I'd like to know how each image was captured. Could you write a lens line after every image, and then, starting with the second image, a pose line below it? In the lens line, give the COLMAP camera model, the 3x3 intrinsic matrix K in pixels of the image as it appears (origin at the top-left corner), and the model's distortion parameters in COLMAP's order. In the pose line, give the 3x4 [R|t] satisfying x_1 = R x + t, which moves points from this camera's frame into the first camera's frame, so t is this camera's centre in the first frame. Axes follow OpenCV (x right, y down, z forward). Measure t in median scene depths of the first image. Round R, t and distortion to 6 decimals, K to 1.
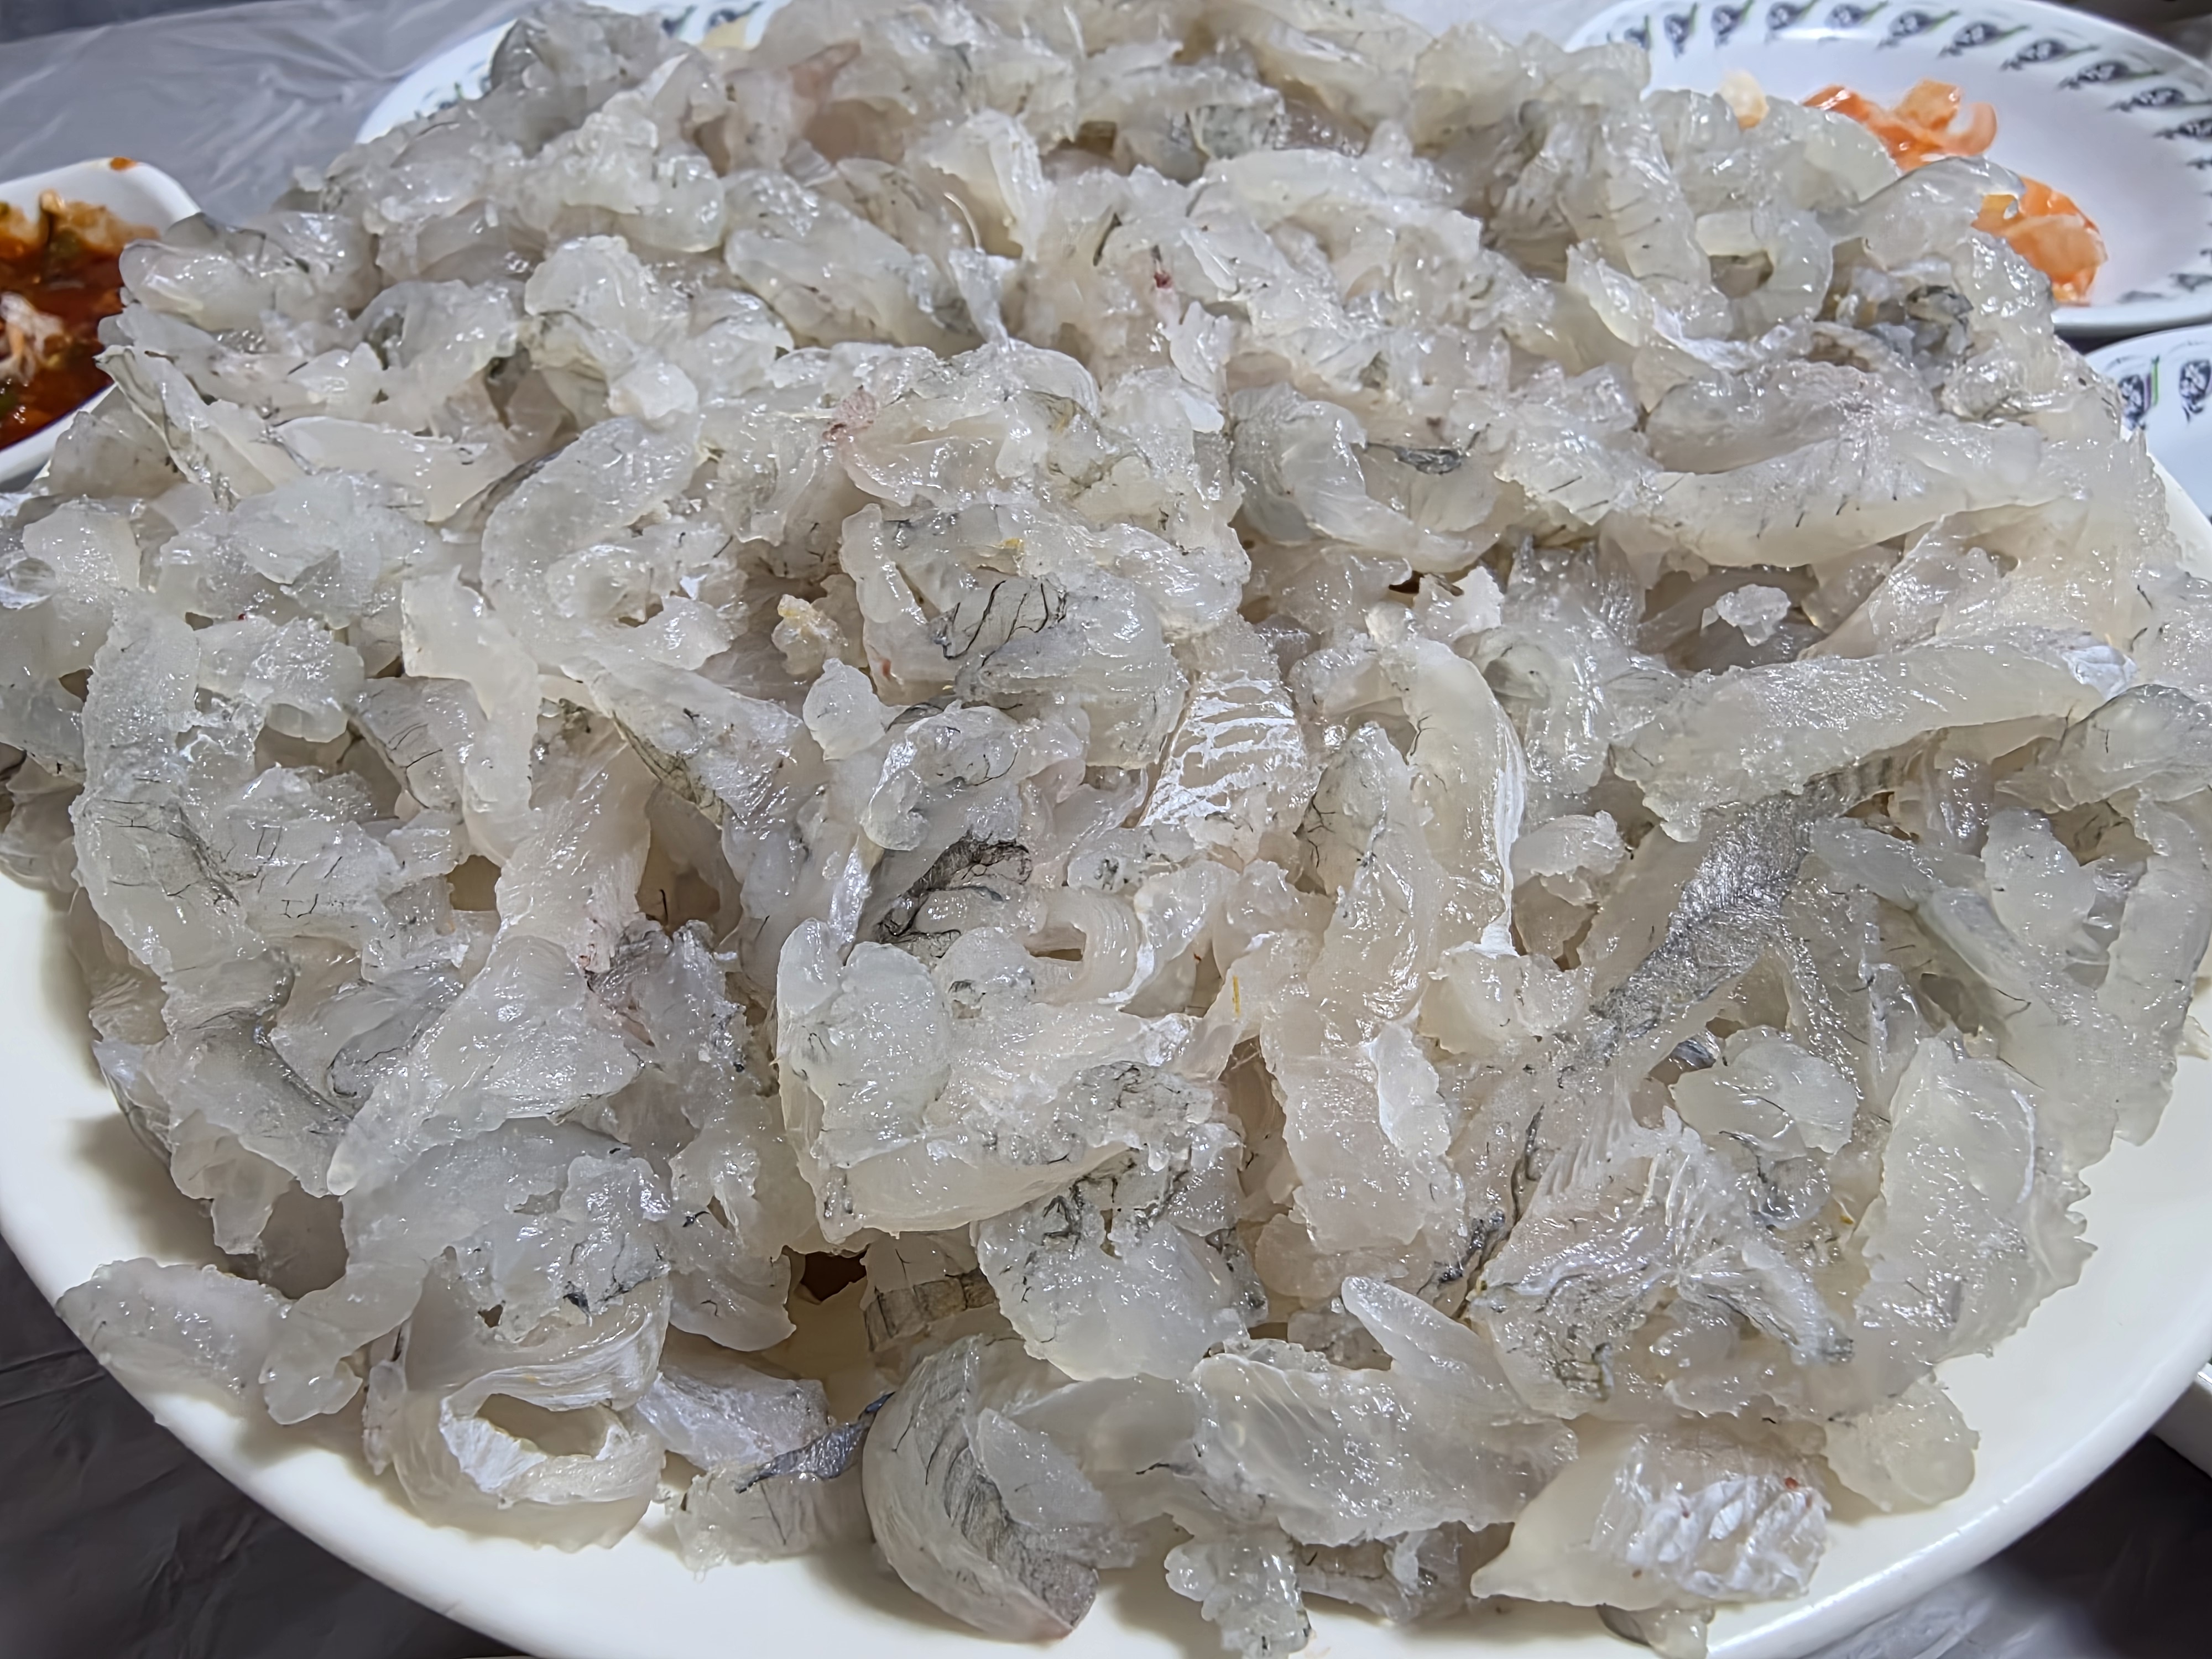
lens RADIAL K [[1513.5, 0, 1085.6], [0, 1513.5, 829.2], [0, 0, 1]] dist [0.003173, 0.001364]
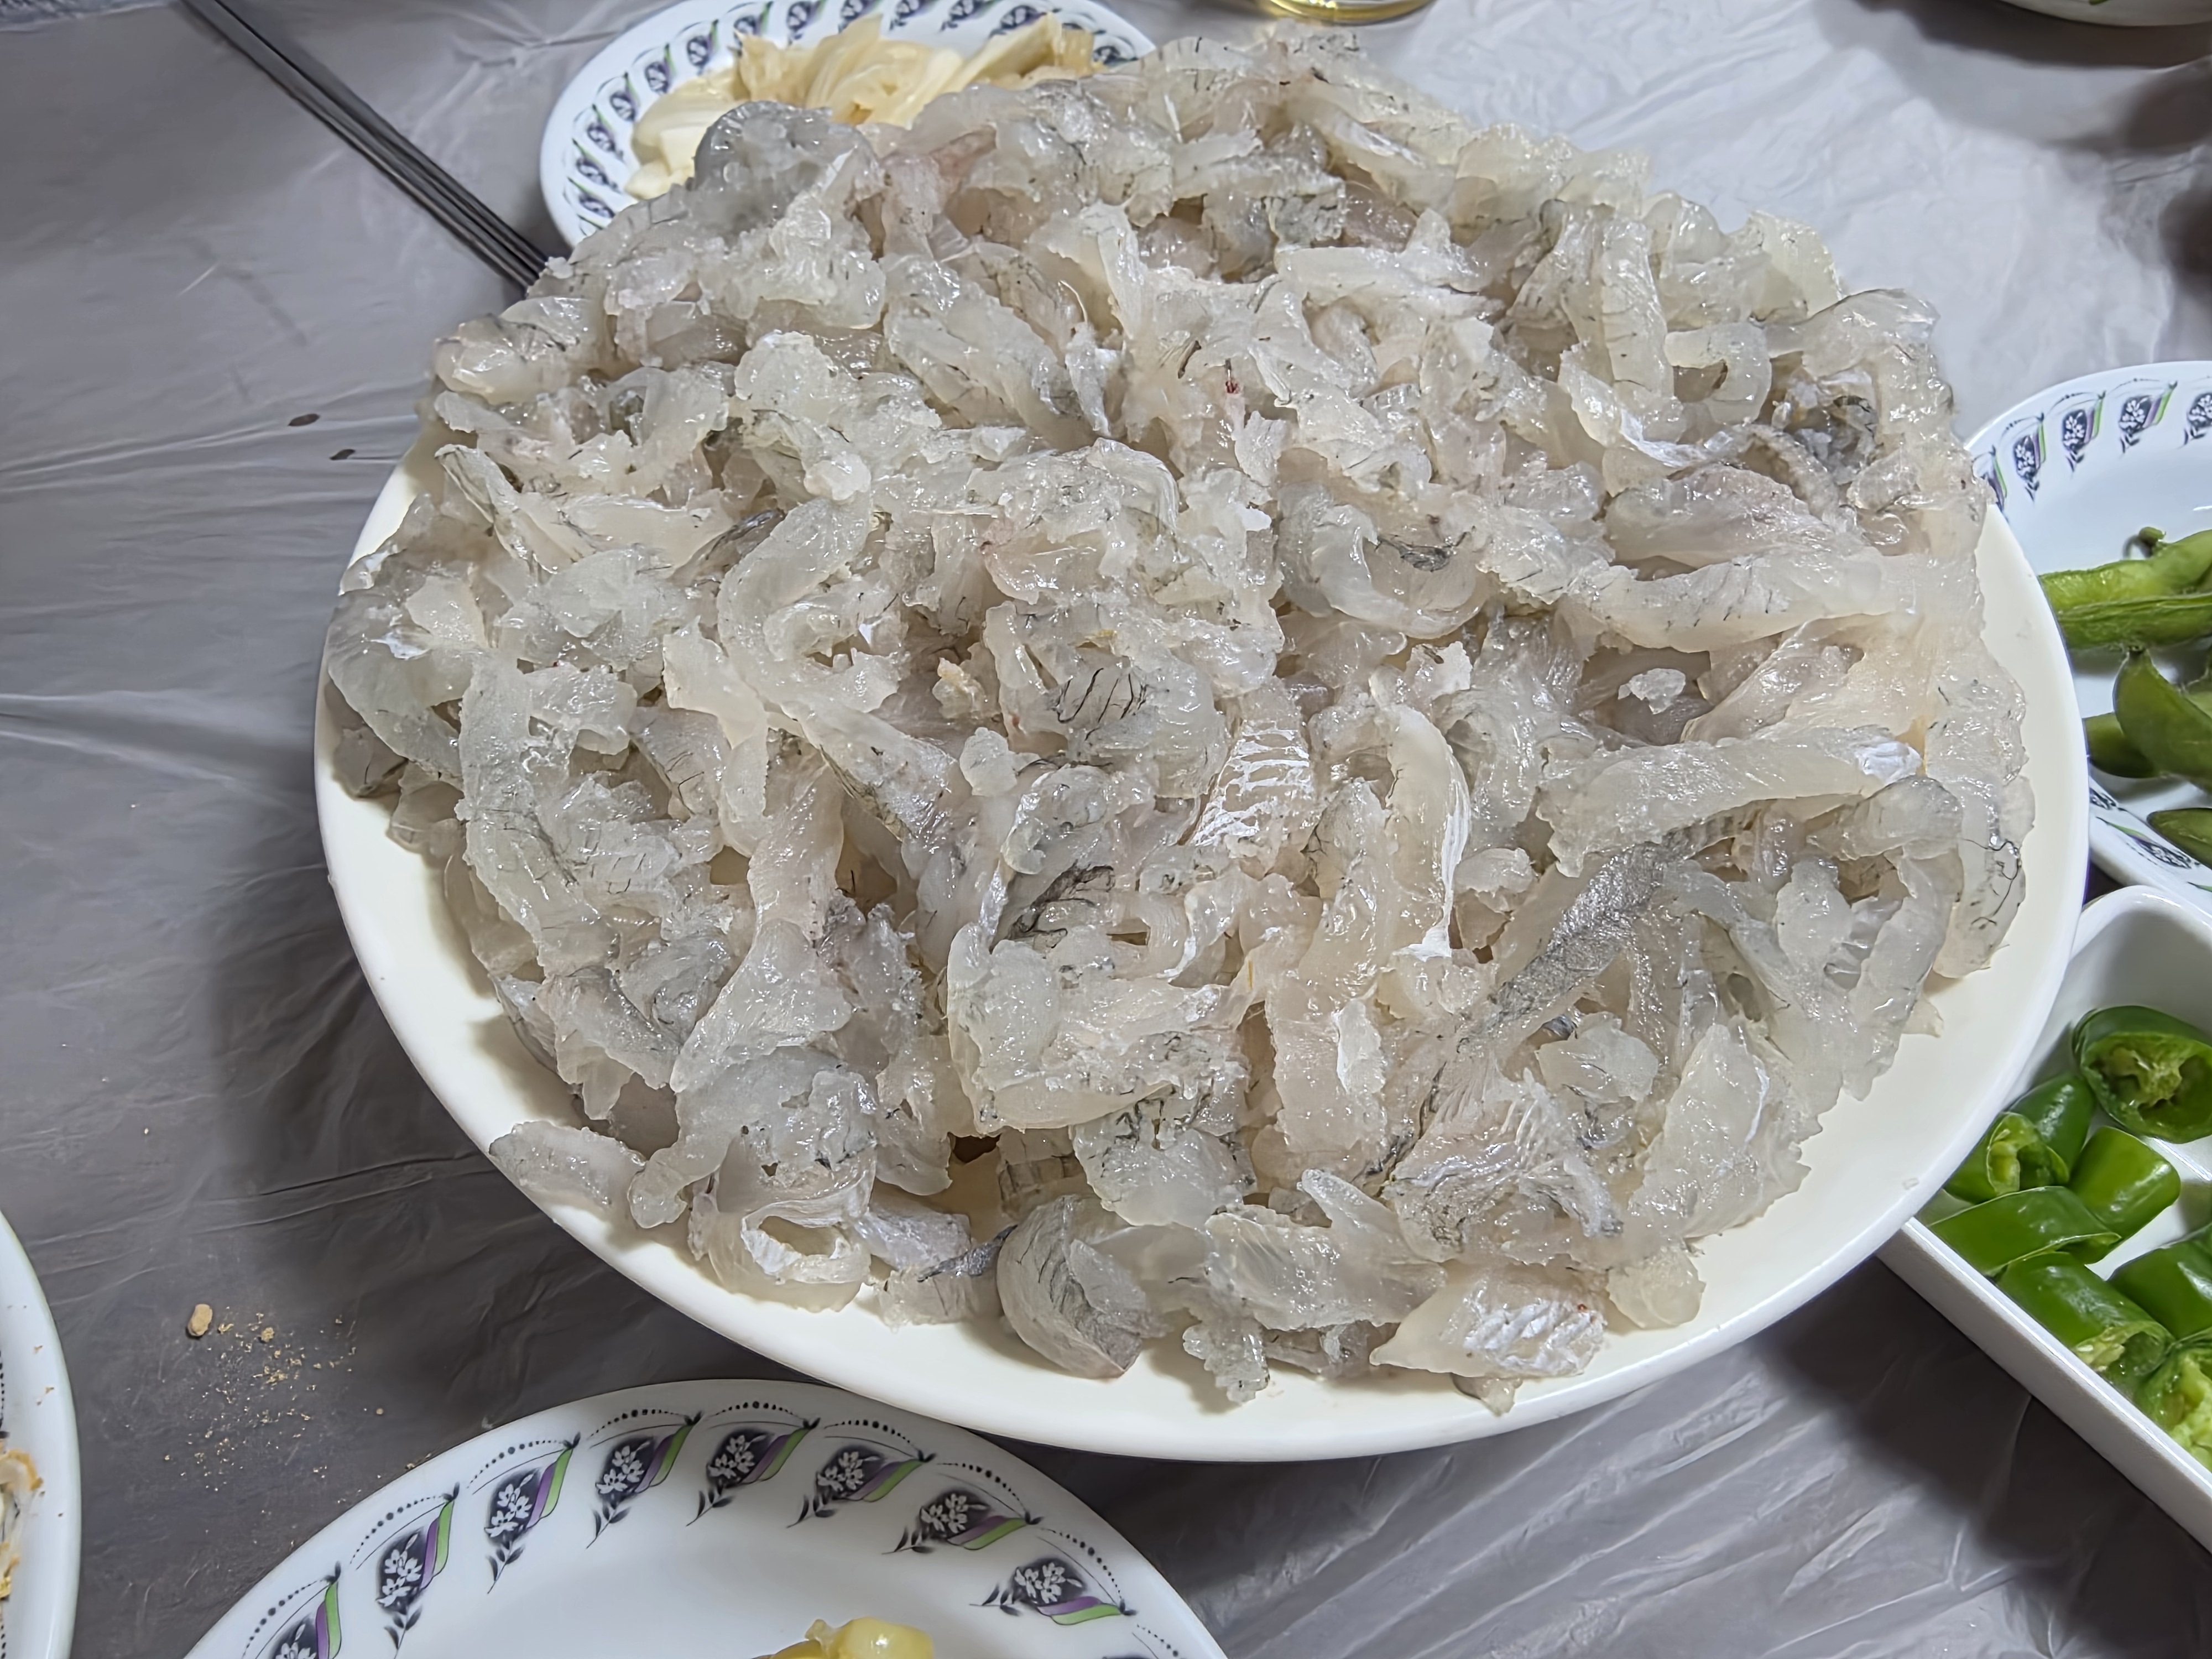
lens RADIAL K [[1513.5, 0, 1117.9], [0, 1513.5, 829.8], [0, 0, 1]] dist [0.003173, 0.001364]
pose [[0.998944, 0.040431, -0.021809, -0.002696], [-0.037695, 0.992781, 0.113867, -0.170730], [0.026256, -0.112924, 0.993257, -0.398994]]
